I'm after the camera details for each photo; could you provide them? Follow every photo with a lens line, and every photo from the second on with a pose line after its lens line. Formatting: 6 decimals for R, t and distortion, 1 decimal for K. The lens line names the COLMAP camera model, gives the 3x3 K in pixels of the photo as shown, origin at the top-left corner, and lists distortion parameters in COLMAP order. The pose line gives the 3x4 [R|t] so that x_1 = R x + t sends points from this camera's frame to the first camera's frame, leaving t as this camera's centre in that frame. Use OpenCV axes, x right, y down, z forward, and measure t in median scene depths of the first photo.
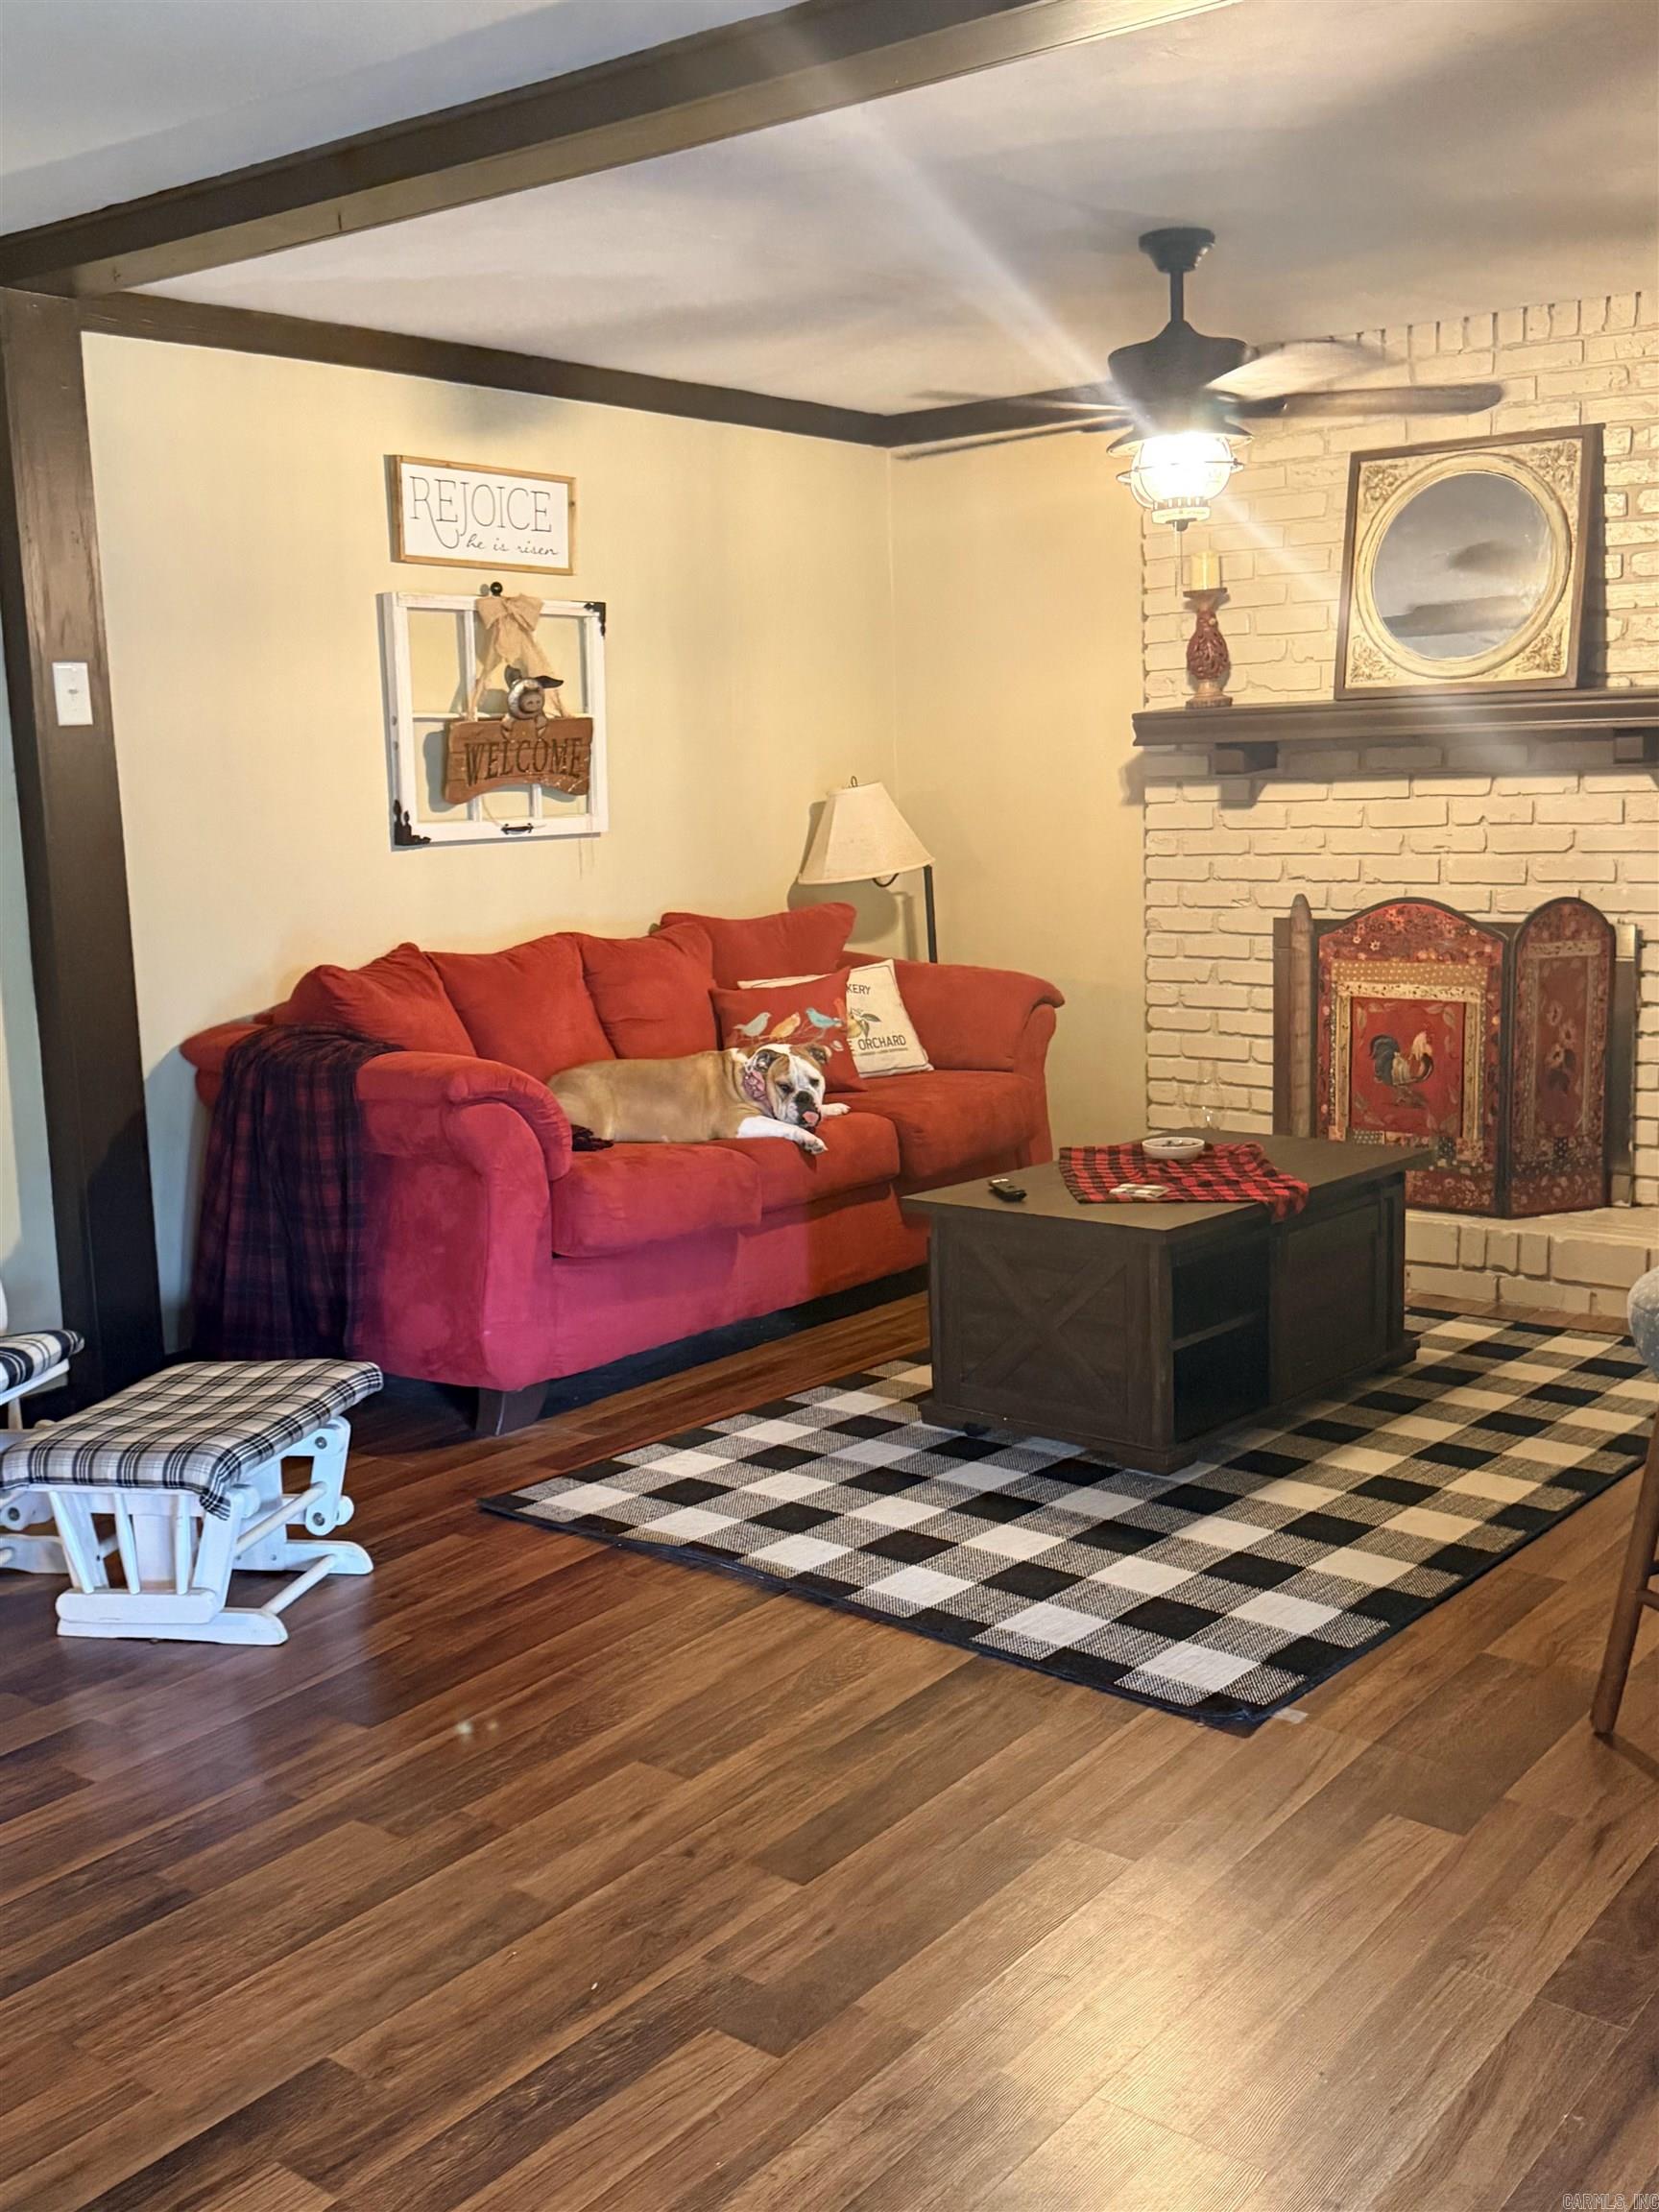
lens RADIAL K [[2147.5, 0, 827.6], [0, 2147.5, 1106.2], [0, 0, 1]] dist [0.070429, 0.000000]
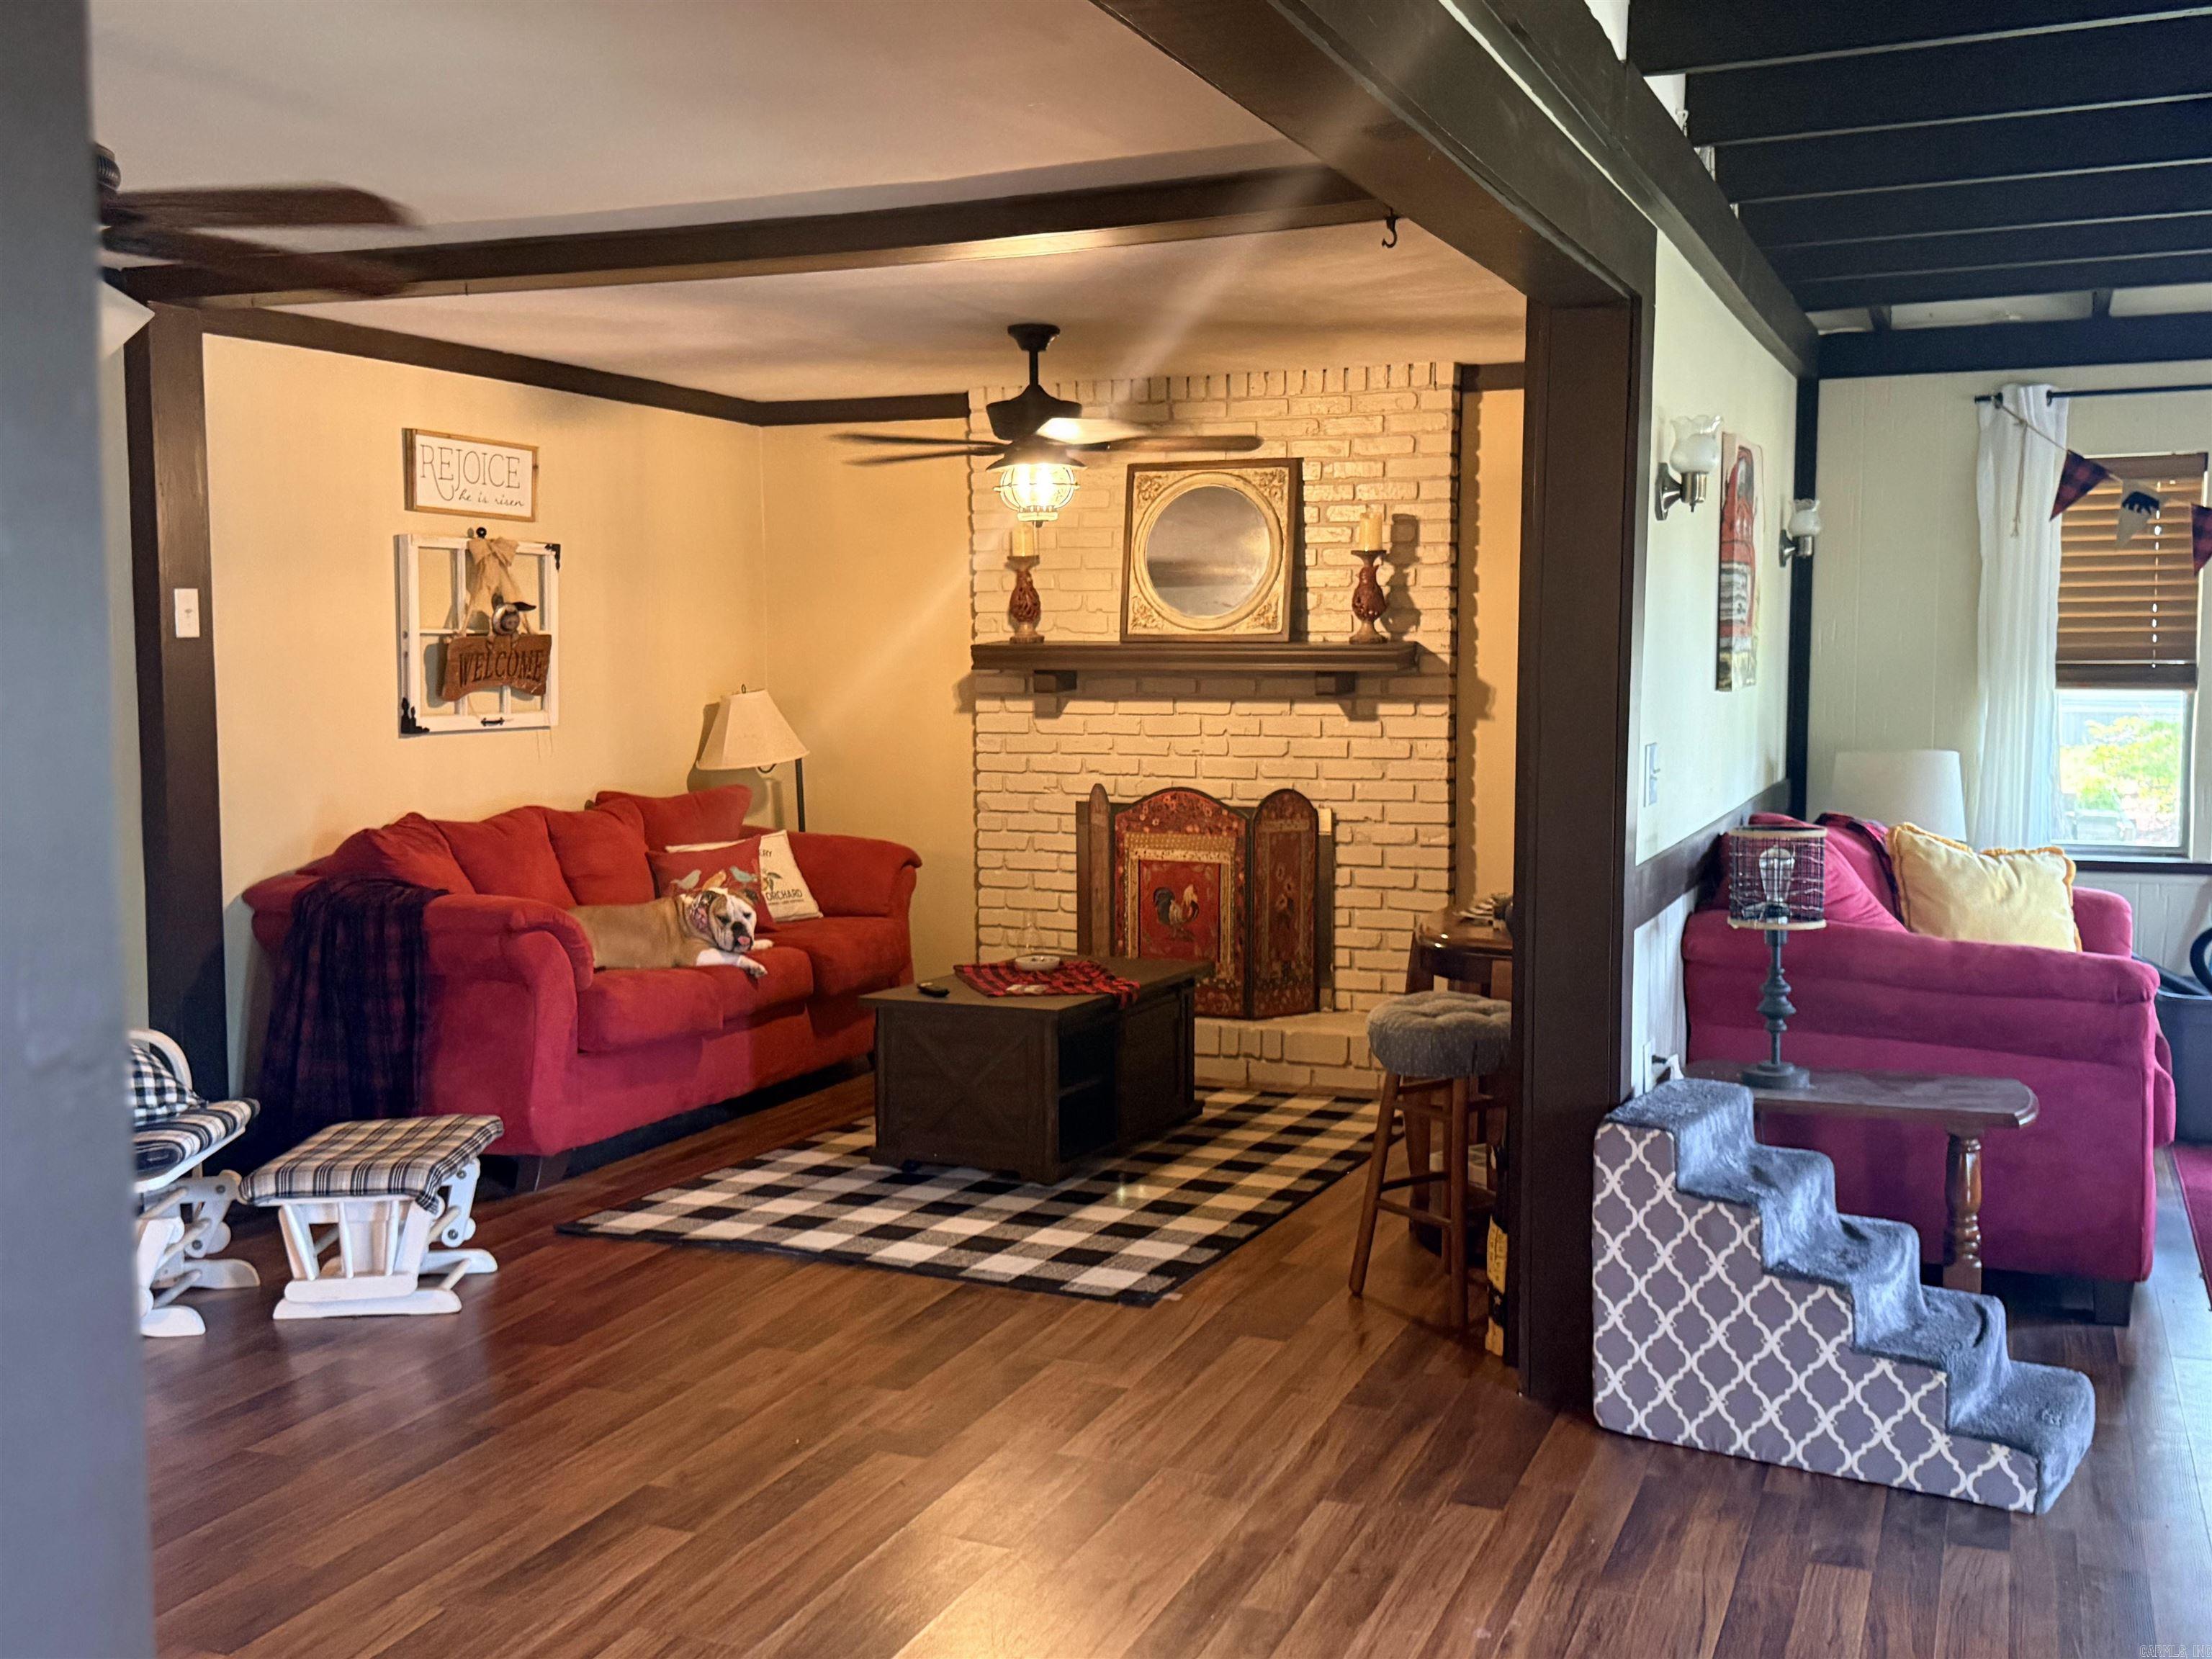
lens RADIAL K [[2147.5, 0, 1106.8], [0, 2147.5, 829.9], [0, 0, 1]] dist [0.070429, 0.000000]
pose [[0.961327, 0.007002, 0.275320, -0.168744], [0.014783, 0.996924, -0.076971, 0.038983], [-0.275012, 0.078064, 0.958266, -0.327153]]
